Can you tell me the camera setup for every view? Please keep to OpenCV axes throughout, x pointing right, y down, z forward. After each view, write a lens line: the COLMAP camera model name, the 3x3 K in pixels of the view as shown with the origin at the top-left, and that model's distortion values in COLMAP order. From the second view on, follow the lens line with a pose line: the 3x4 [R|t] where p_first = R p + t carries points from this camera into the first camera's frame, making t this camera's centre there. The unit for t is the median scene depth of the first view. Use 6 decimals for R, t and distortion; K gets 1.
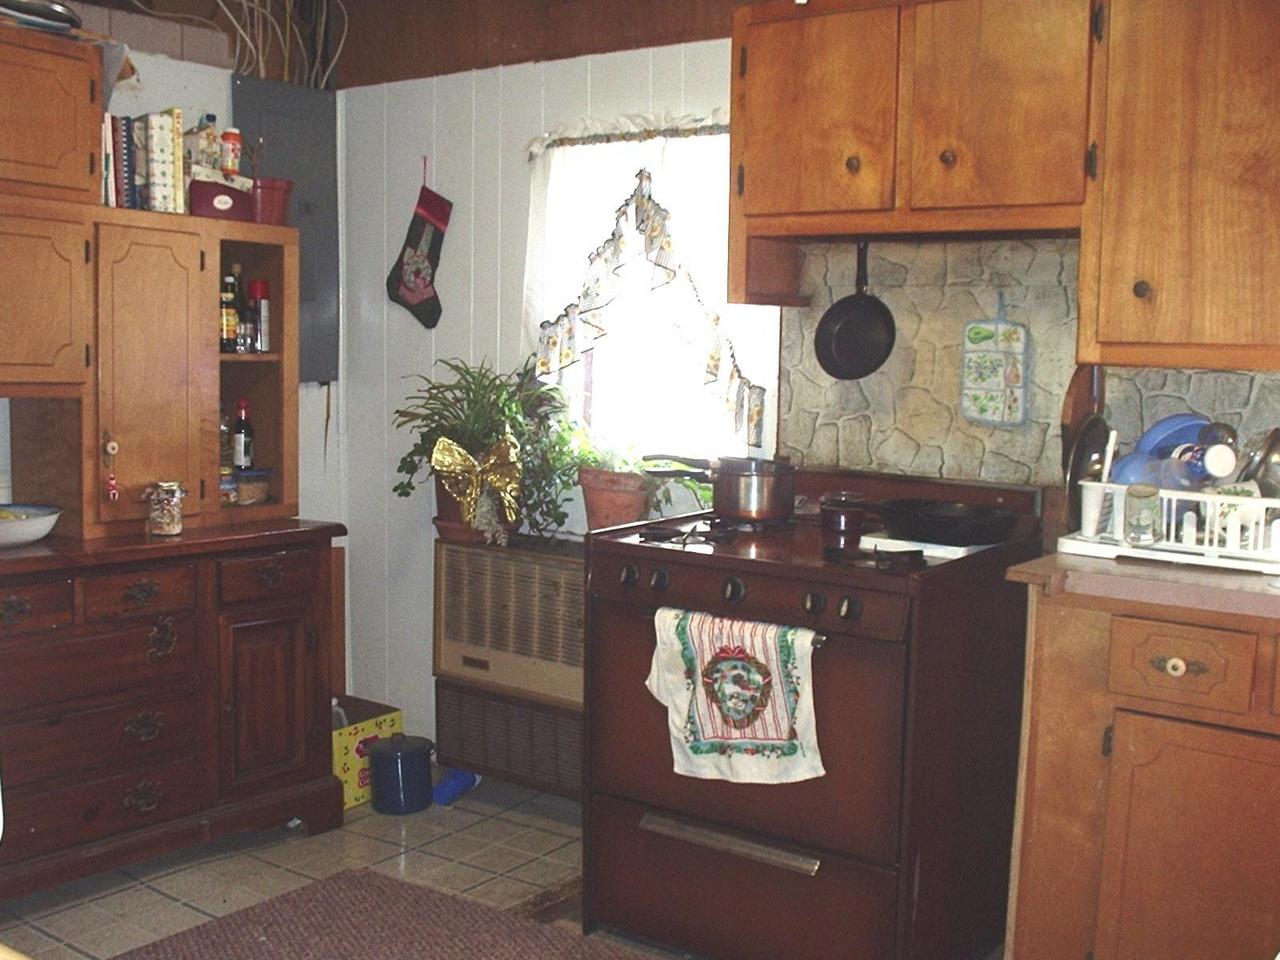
lens RADIAL K [[1422.7, 0, 640.0], [0, 1422.7, 480.0], [0, 0, 1]] dist [0.000353, -0.002969]
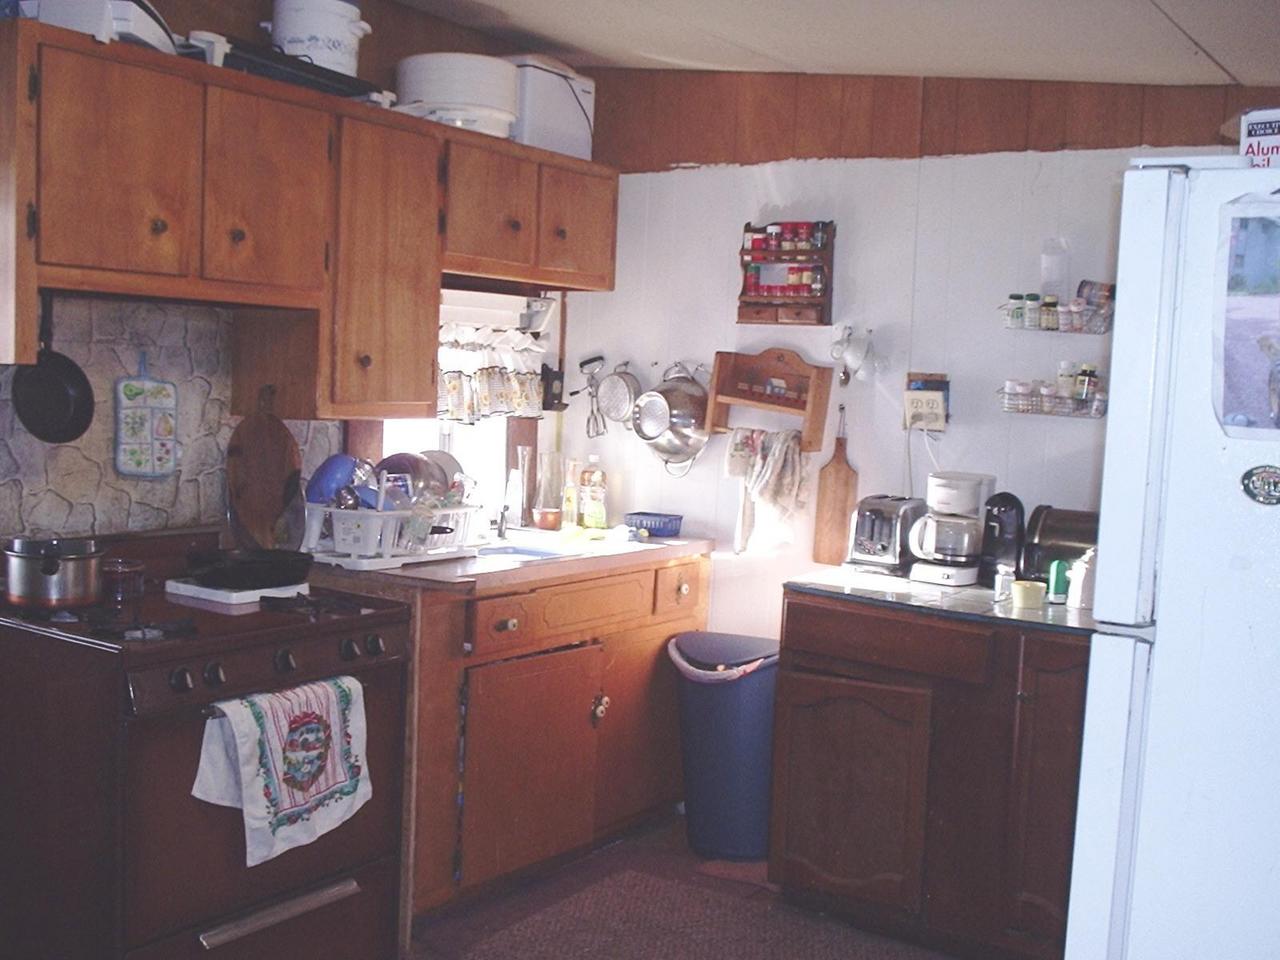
lens RADIAL K [[1391.5, 0, 640.0], [0, 1391.5, 480.0], [0, 0, 1]] dist [-0.150807, 0.000164]
pose [[-0.037589, -0.089848, 0.995246, -0.772449], [0.069611, 0.993295, 0.092301, -0.104086], [-0.996866, 0.072749, -0.031082, 0.667633]]
